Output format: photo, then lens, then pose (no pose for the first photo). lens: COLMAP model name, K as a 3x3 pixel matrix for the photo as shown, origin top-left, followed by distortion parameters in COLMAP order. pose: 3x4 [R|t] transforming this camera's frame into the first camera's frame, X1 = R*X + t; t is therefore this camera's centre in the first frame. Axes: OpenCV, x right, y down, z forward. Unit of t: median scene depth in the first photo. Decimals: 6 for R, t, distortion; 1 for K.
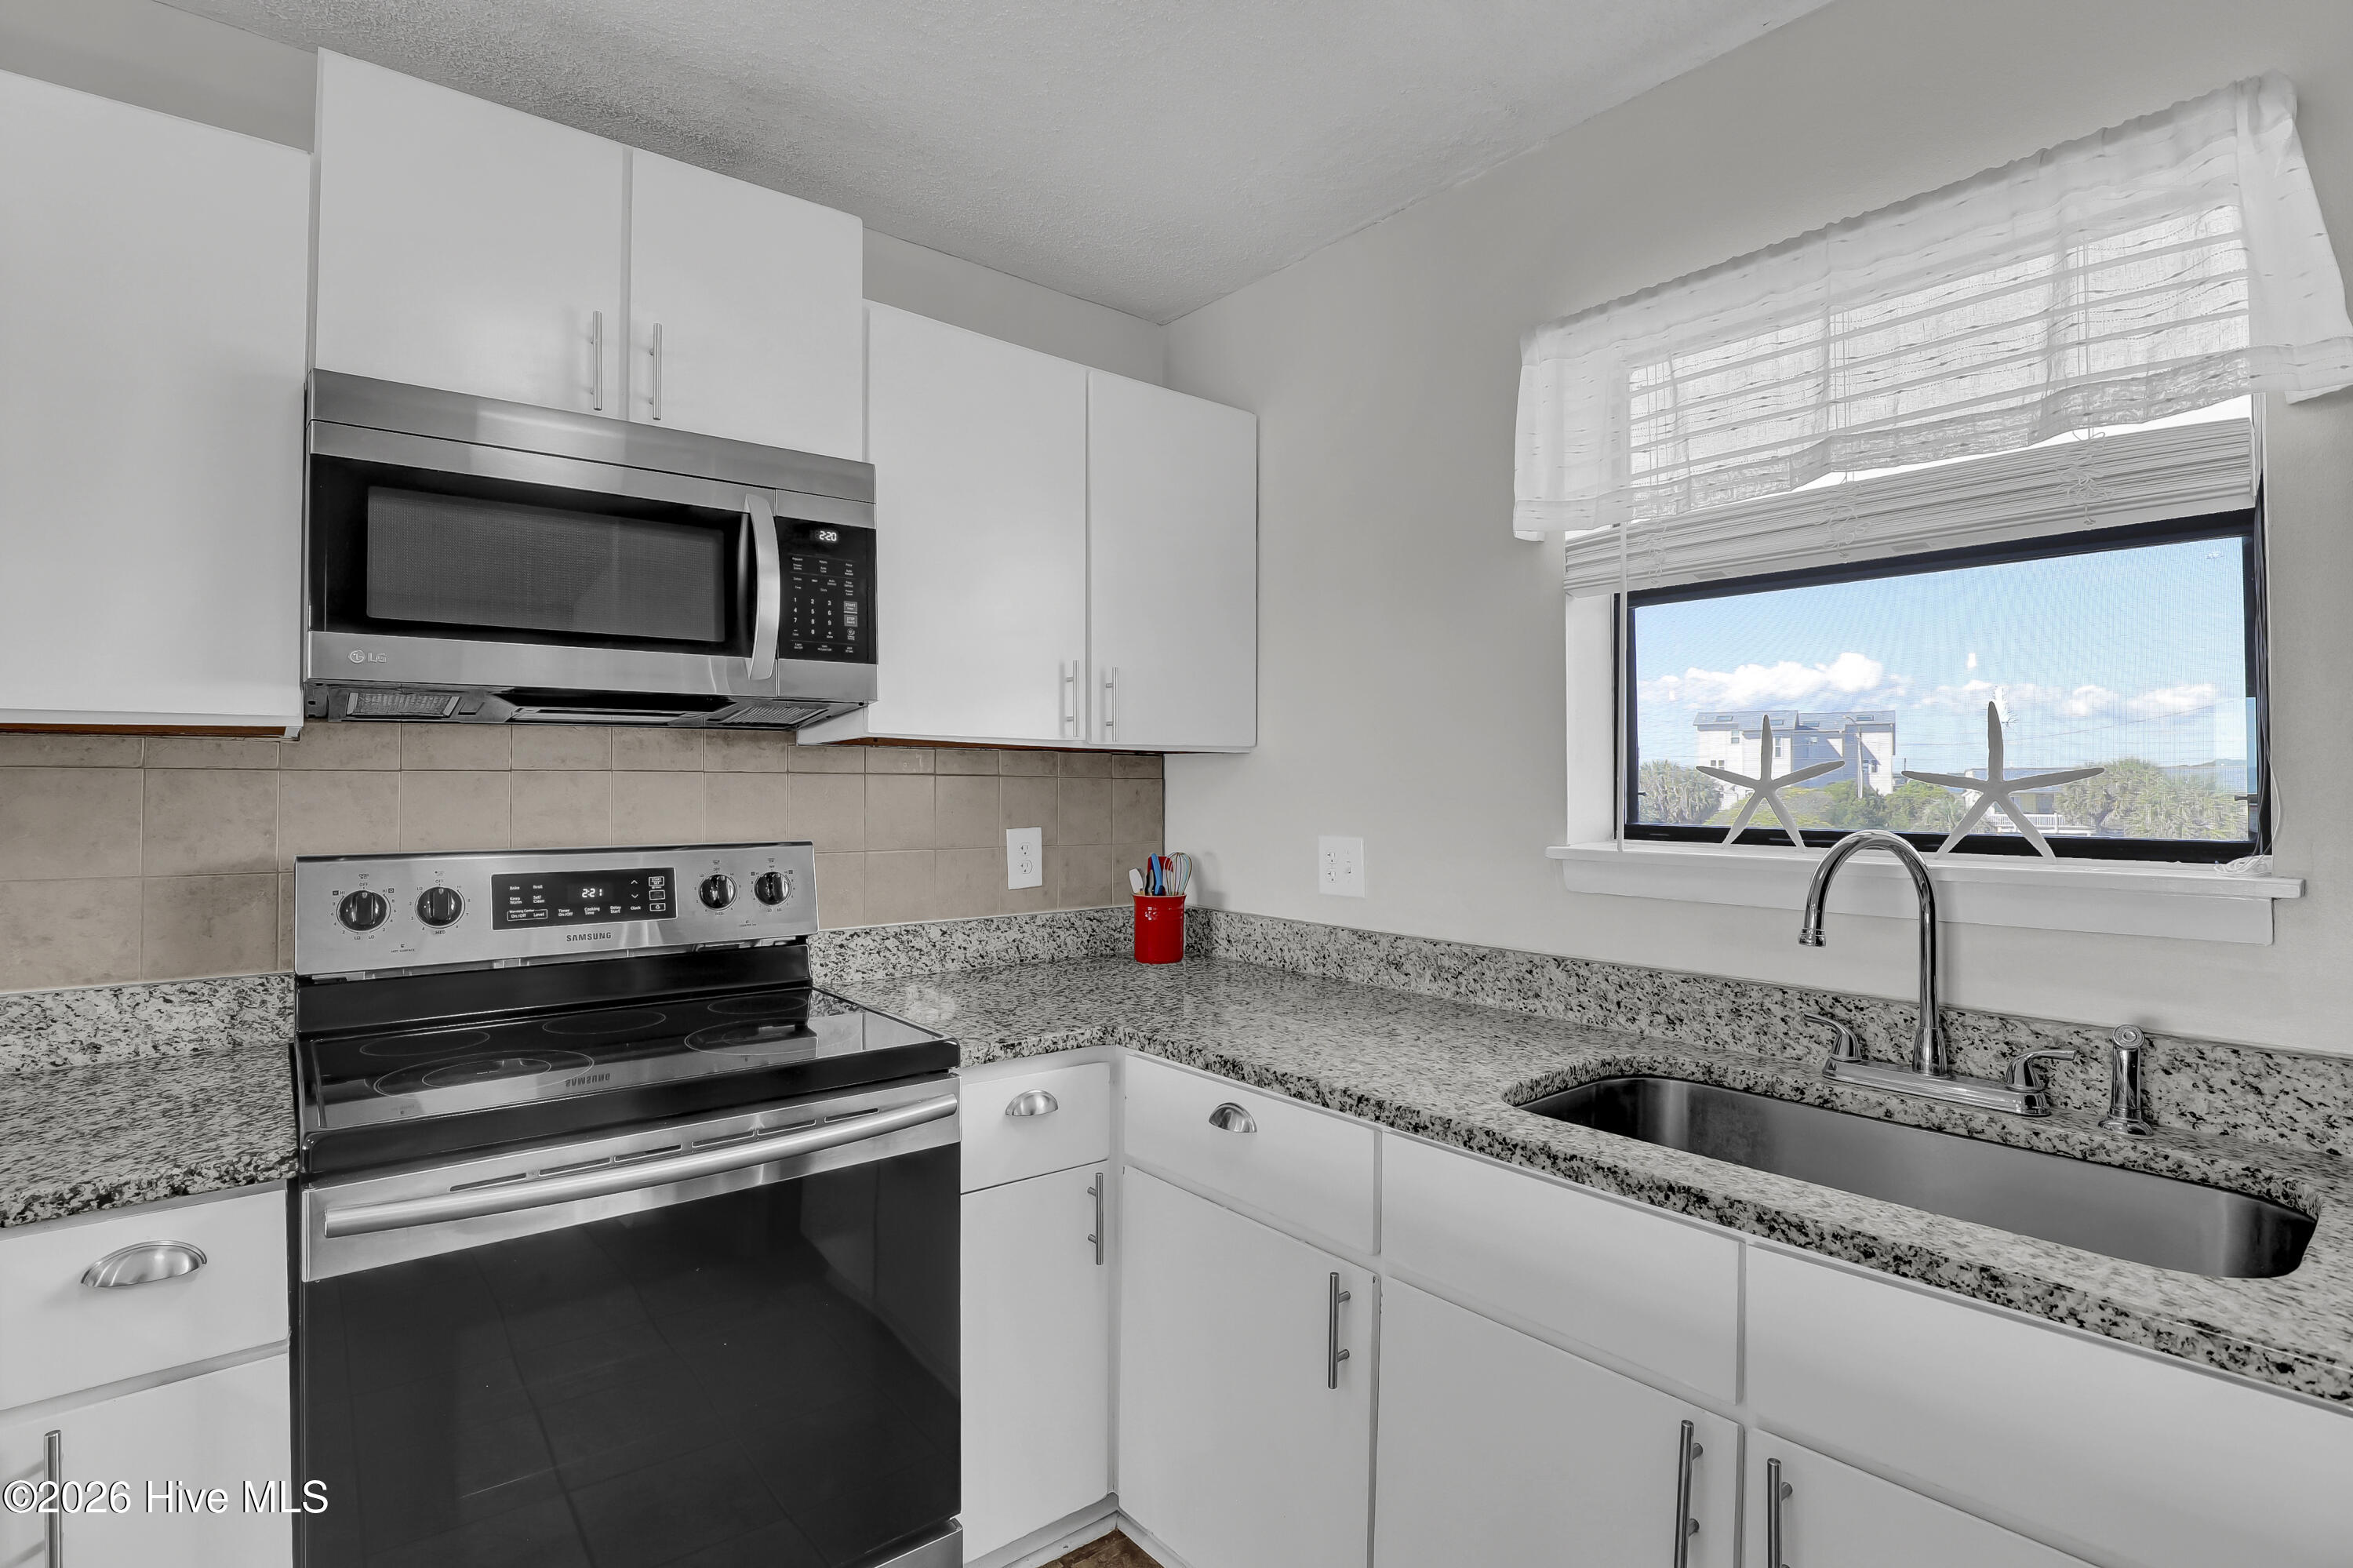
lens RADIAL K [[1127.4, 0, 1193.4], [0, 1127.4, 762.6], [0, 0, 1]] dist [-0.030070, 0.003731]
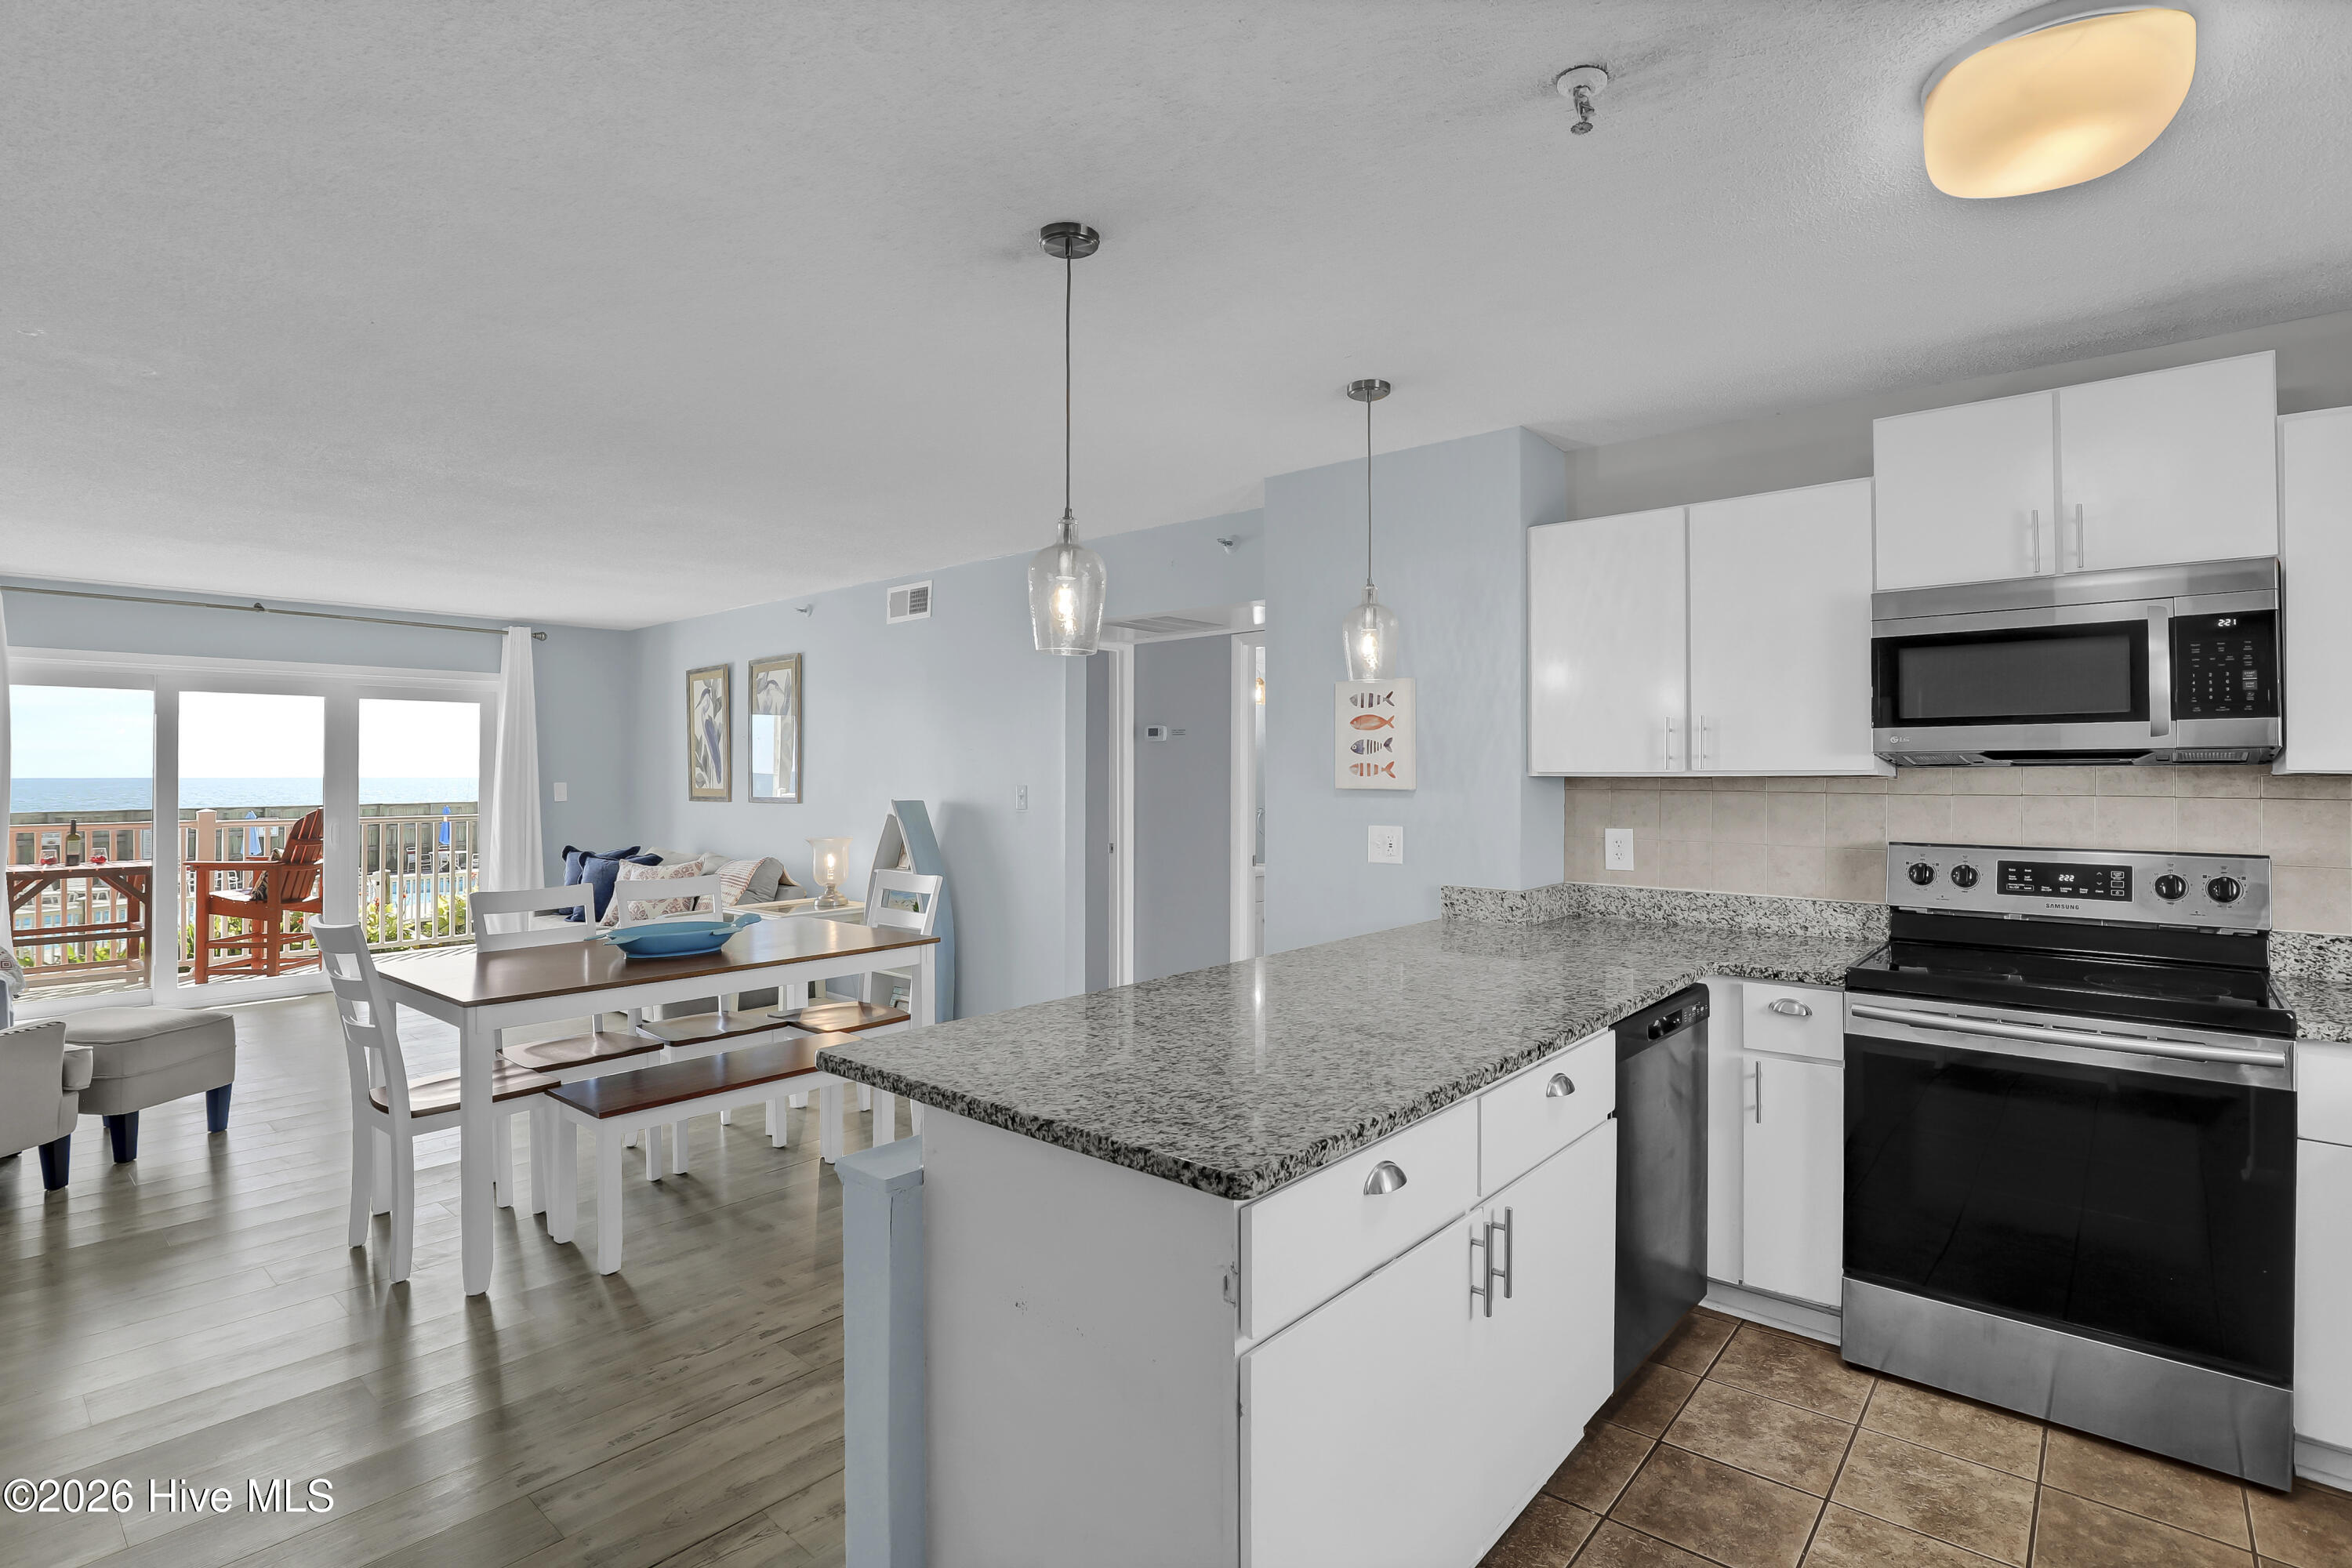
lens RADIAL K [[1126.9, 0, 1178.8], [0, 1126.9, 762.2], [0, 0, 1]] dist [-0.030070, 0.003731]
pose [[0.160810, -0.007270, -0.986959, 0.816324], [0.017216, 0.999841, -0.004560, -0.058683], [0.986835, -0.016259, 0.160910, -0.461457]]
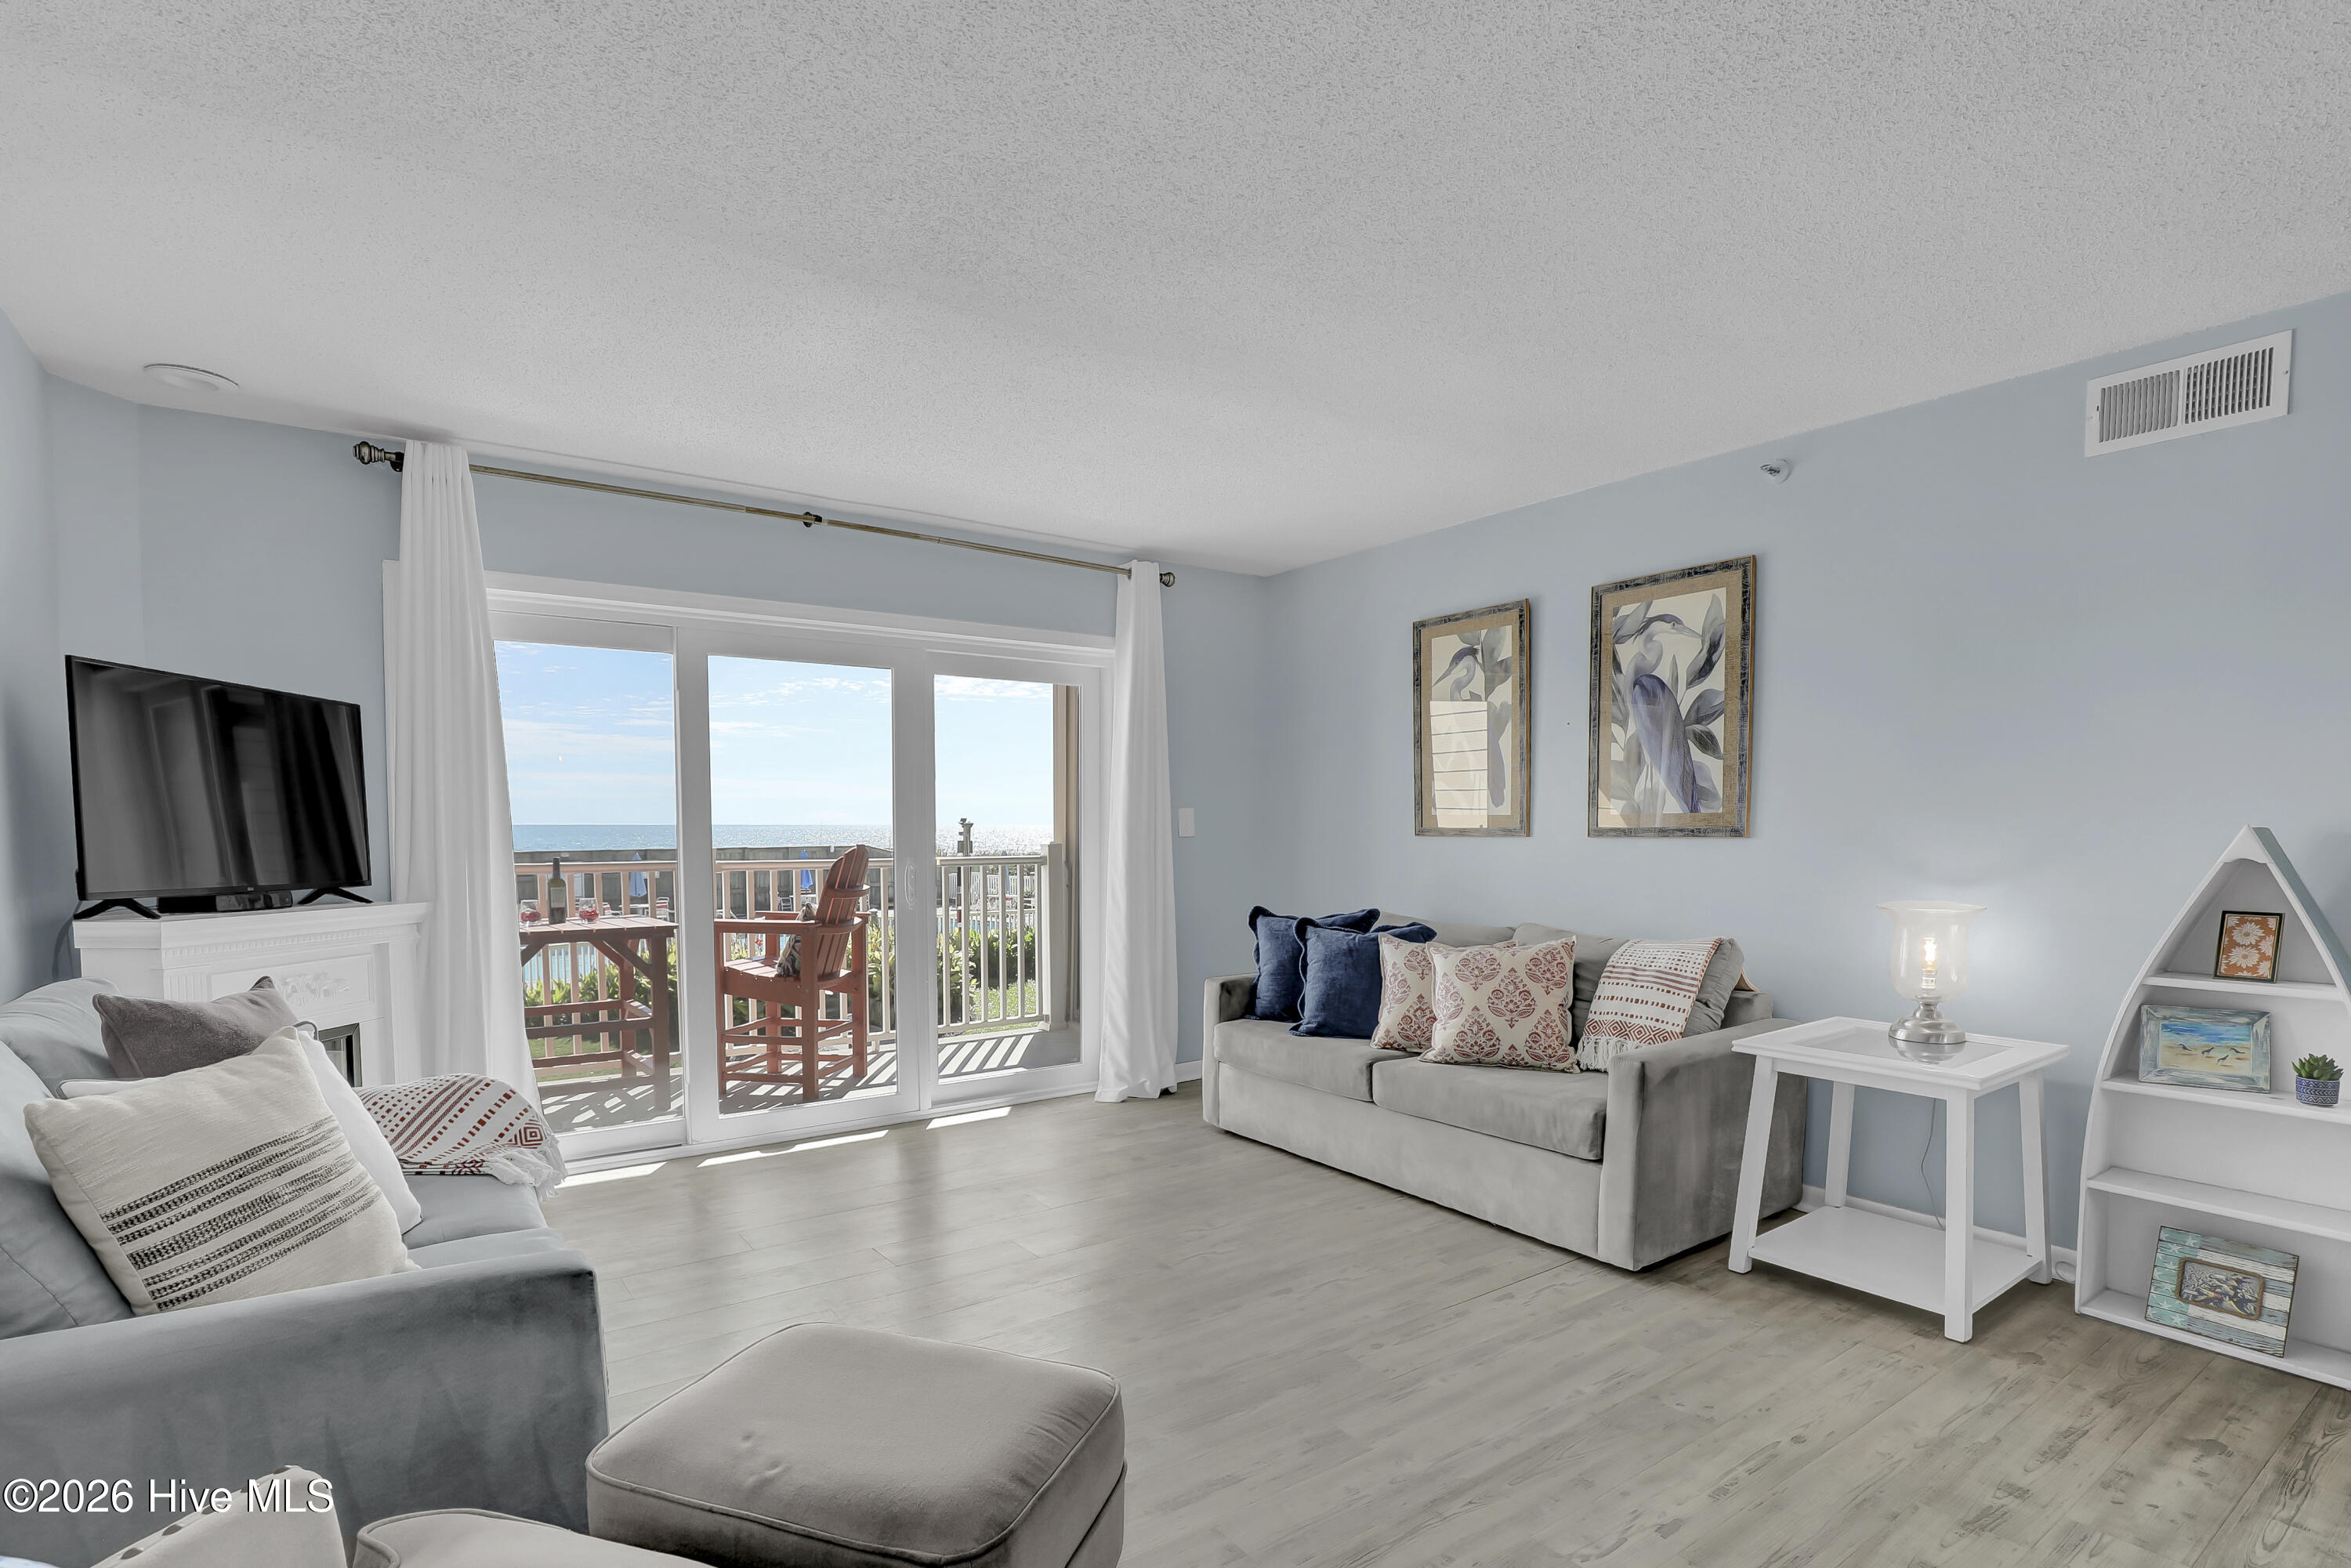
lens RADIAL K [[1126.4, 0, 1171.9], [0, 1126.4, 897.8], [0, 0, 1]] dist [-0.030070, 0.003731]
pose [[-0.068294, 0.066730, -0.995431, -1.190067], [0.015393, 0.997712, 0.065827, 0.004590], [0.997546, -0.010827, -0.069165, -2.159824]]
